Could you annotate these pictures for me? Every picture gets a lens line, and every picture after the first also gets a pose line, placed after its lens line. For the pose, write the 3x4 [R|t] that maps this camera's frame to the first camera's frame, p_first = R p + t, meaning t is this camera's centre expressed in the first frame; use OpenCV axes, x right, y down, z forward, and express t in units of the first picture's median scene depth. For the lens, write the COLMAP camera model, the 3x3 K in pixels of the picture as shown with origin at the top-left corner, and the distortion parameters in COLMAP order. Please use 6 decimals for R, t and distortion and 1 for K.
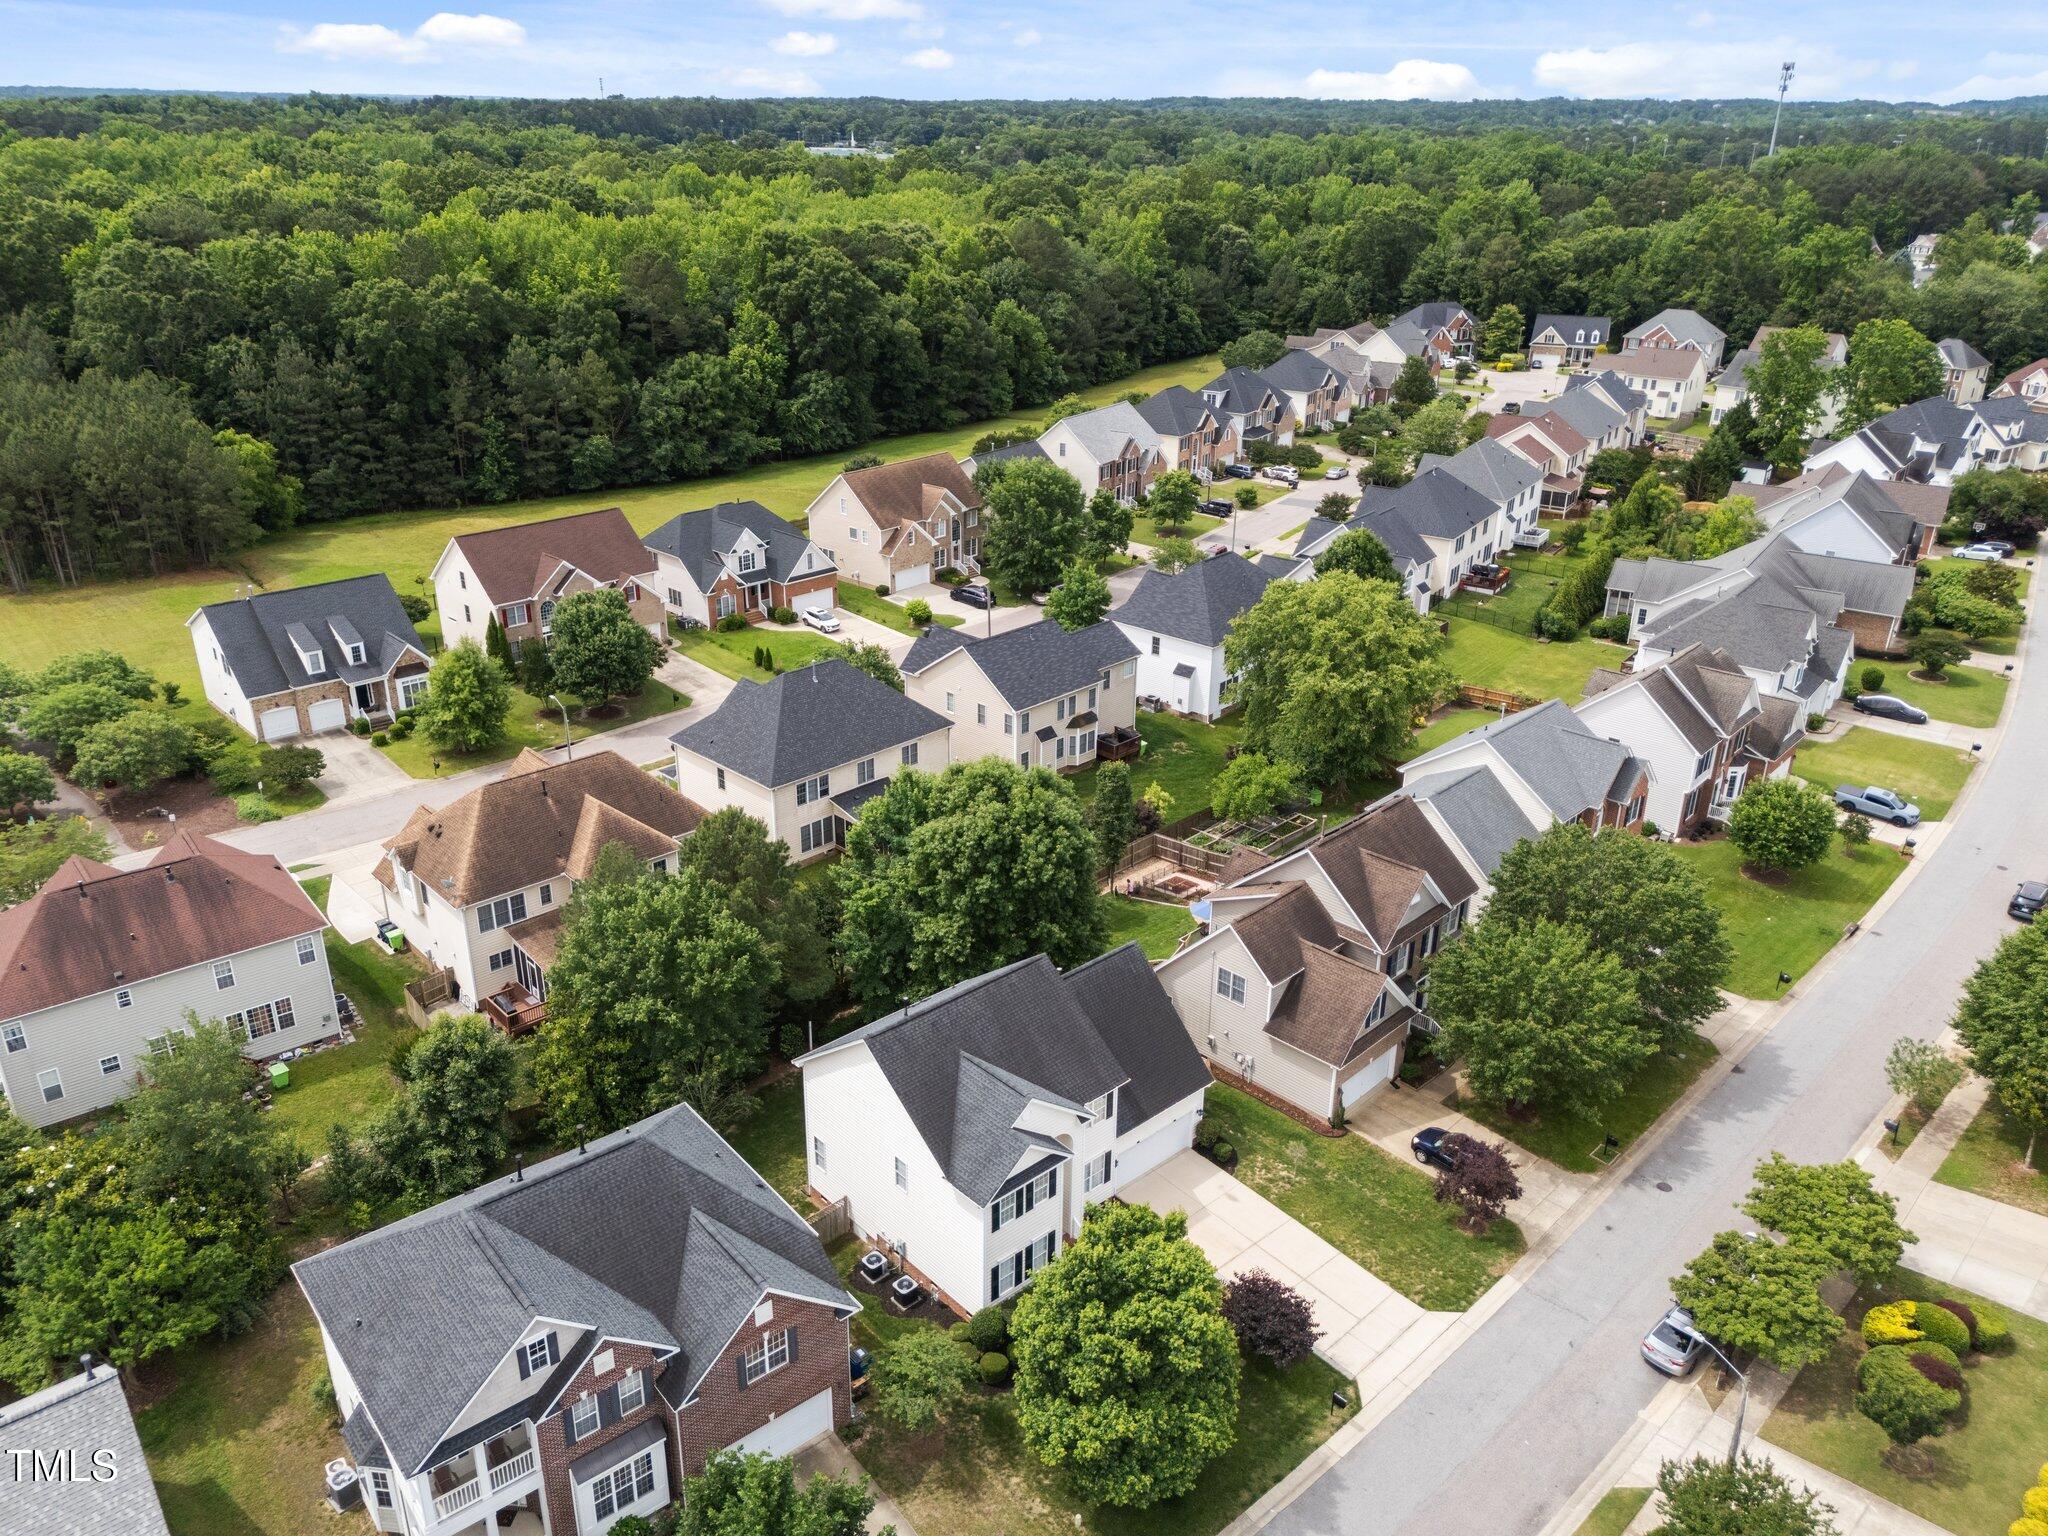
lens RADIAL K [[1489.8, 0, 1024.0], [0, 1489.8, 768.0], [0, 0, 1]] dist [0.040888, -0.001755]
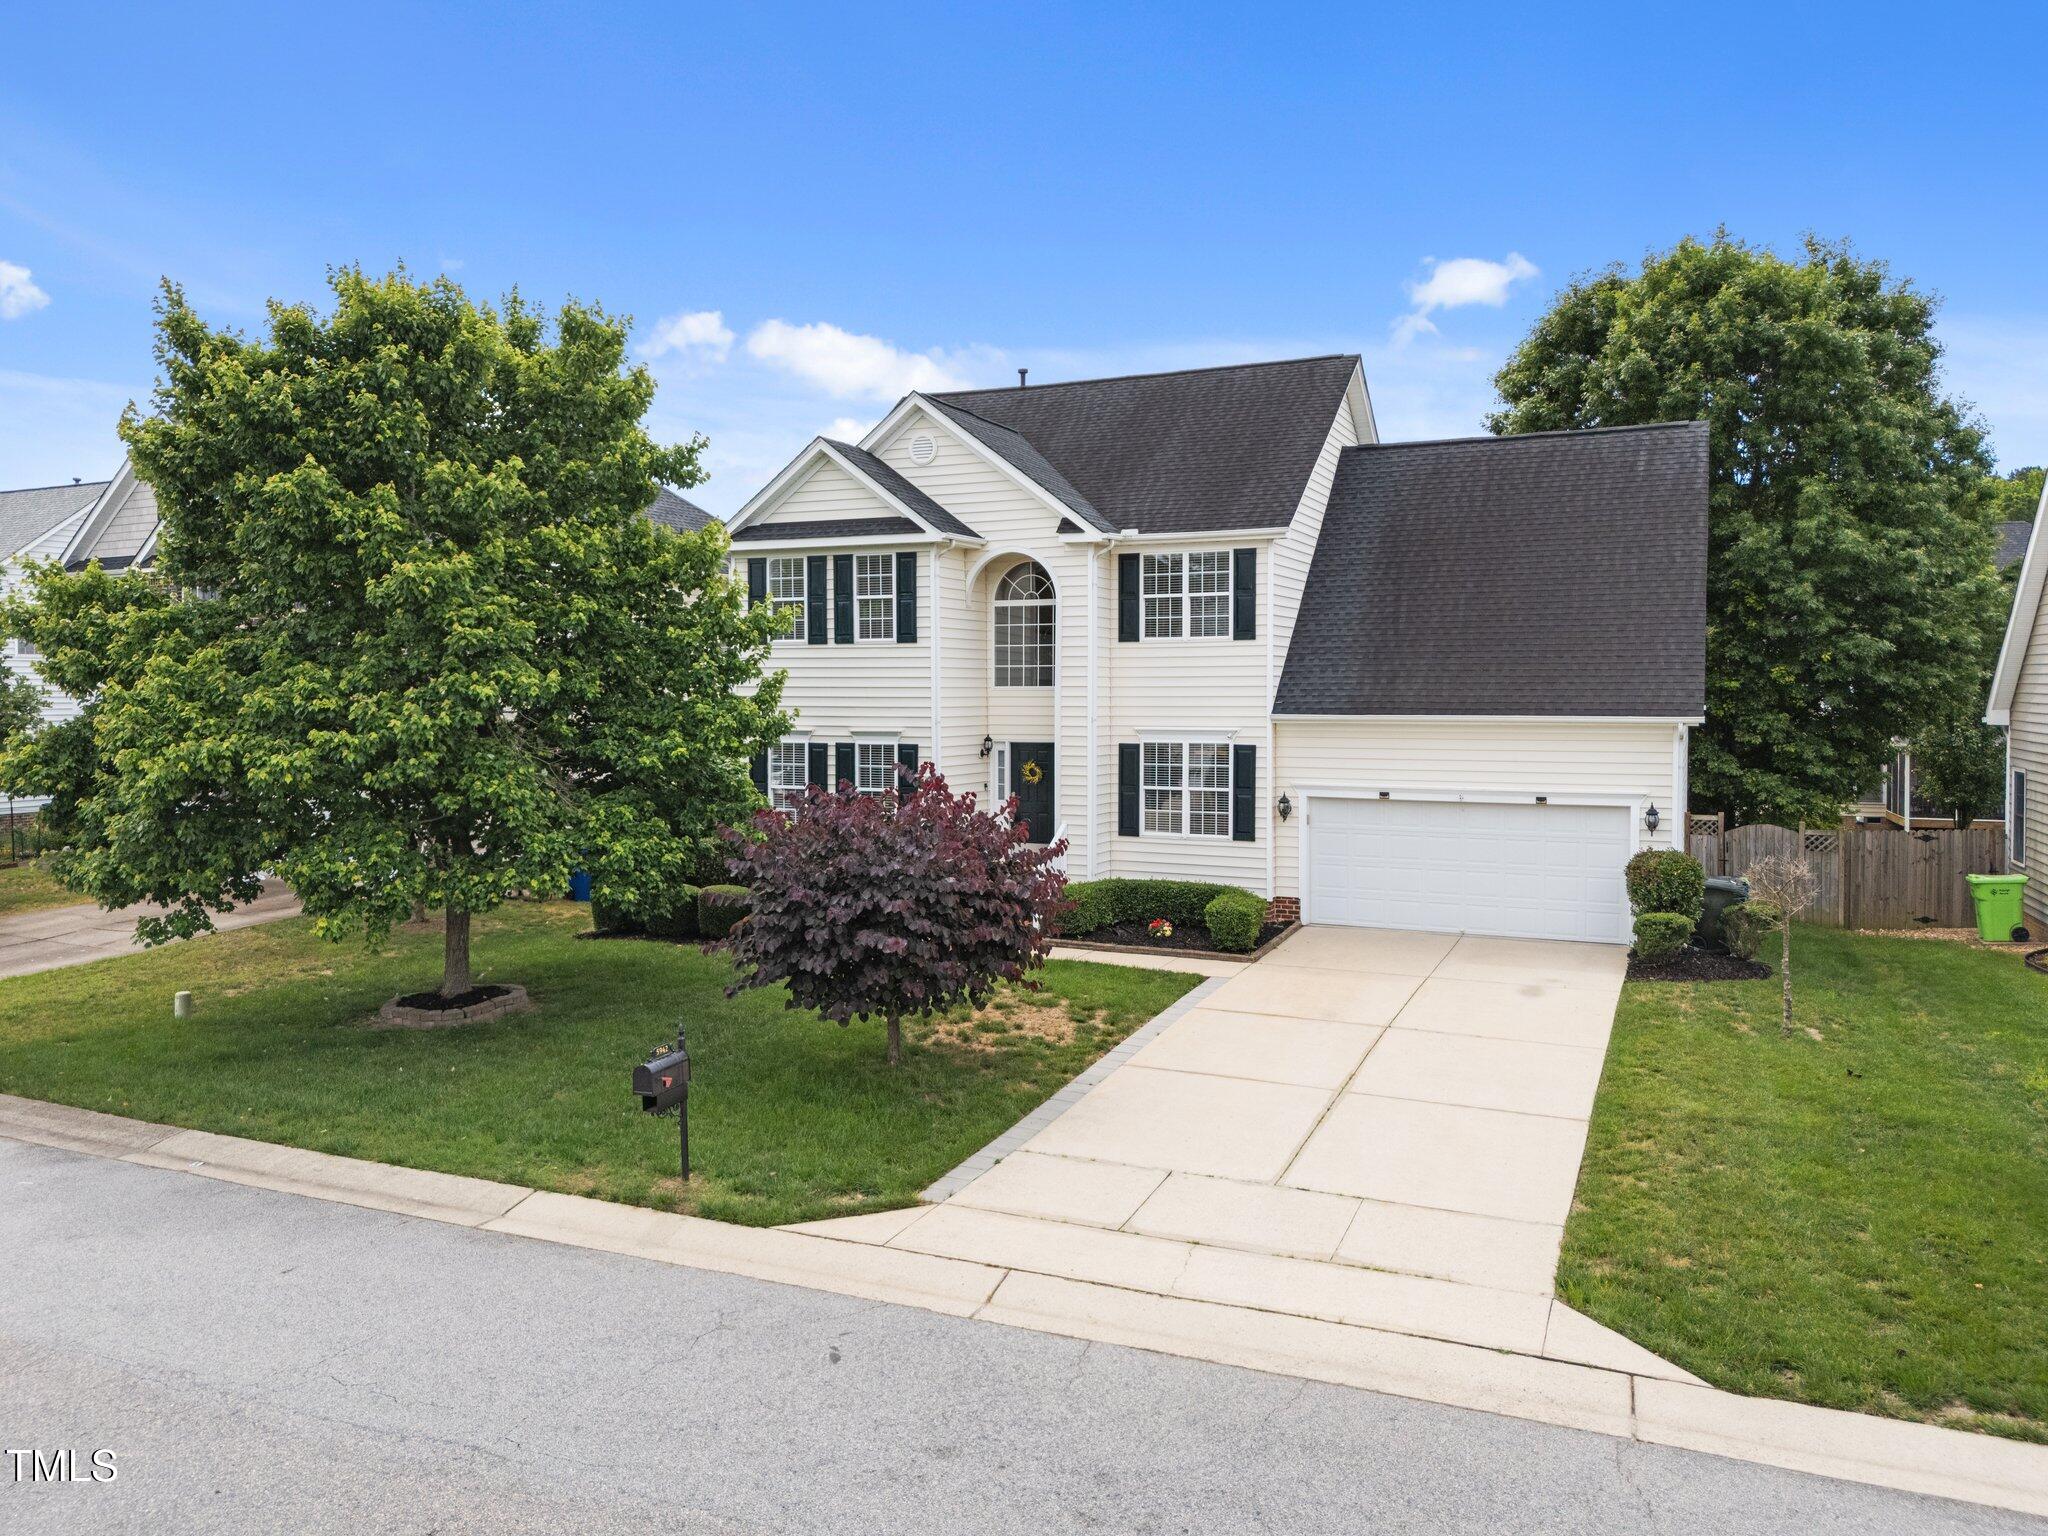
lens RADIAL K [[1489.8, 0, 1024.0], [0, 1489.8, 768.0], [0, 0, 1]] dist [0.040888, -0.001755]
pose [[0.384919, 0.044082, -0.921897, 0.425357], [-0.351977, 0.930382, -0.102473, 0.351892], [0.853200, 0.363930, 0.373638, 0.885811]]
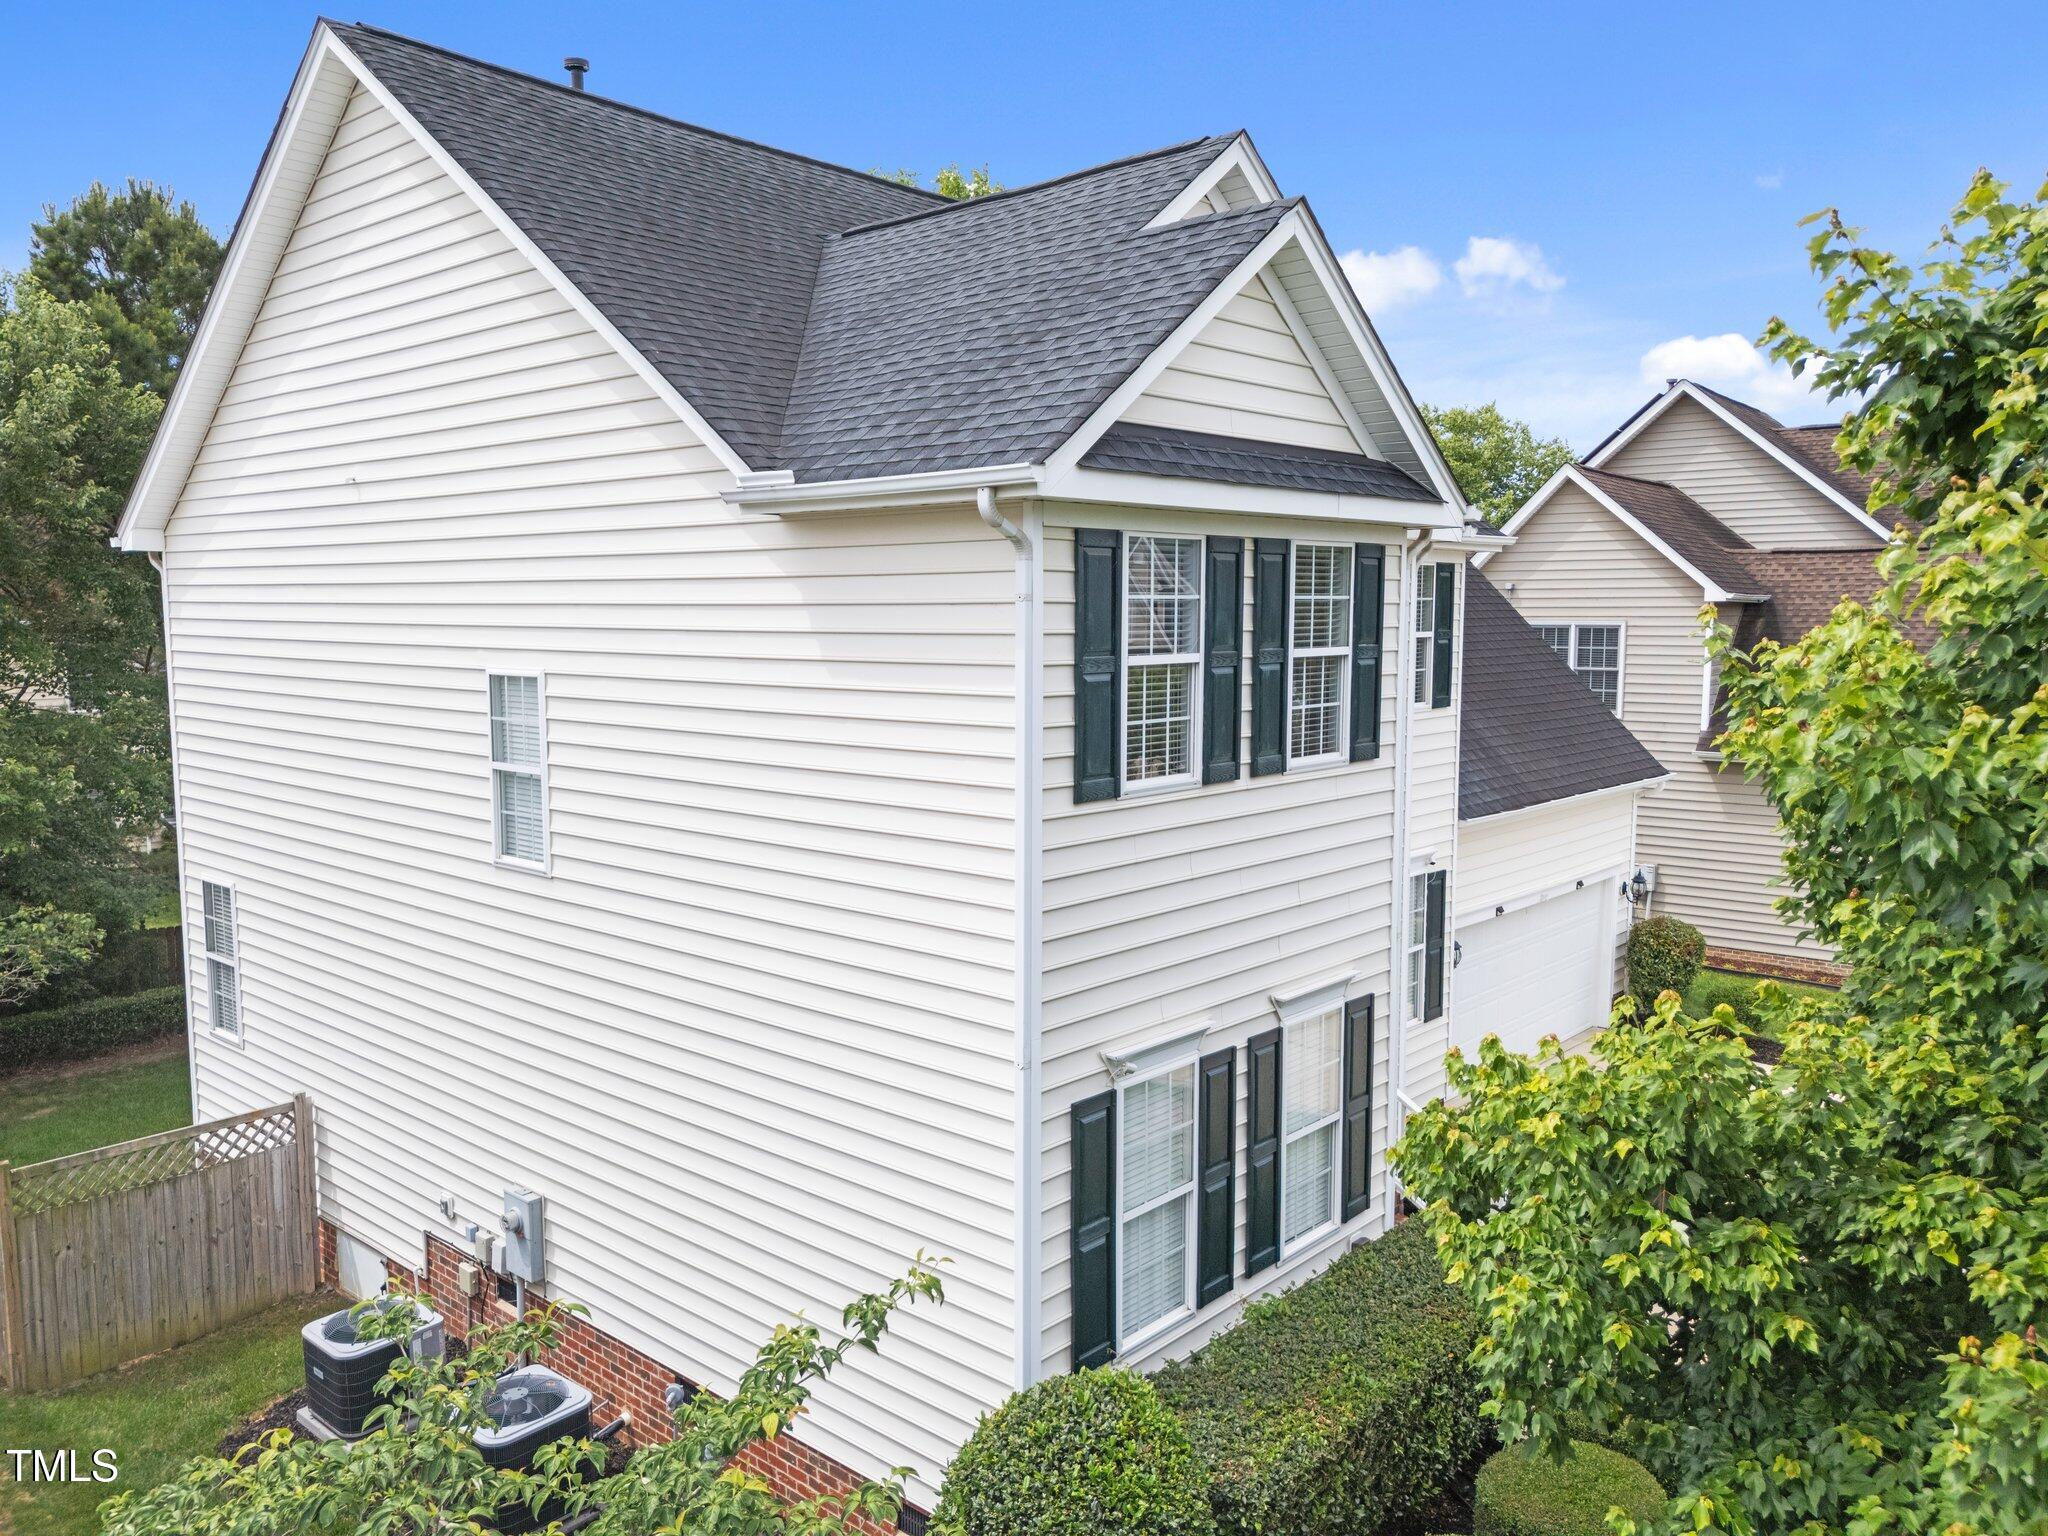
lens RADIAL K [[1517.9, 0, 1025.8], [0, 1517.9, 745.9], [0, 0, 1]] dist [0.036776, -0.002811]
pose [[0.994907, -0.014315, 0.099776, -0.039046], [0.043045, 0.955406, -0.292141, 0.336713], [-0.091145, 0.294948, 0.951156, 0.833127]]
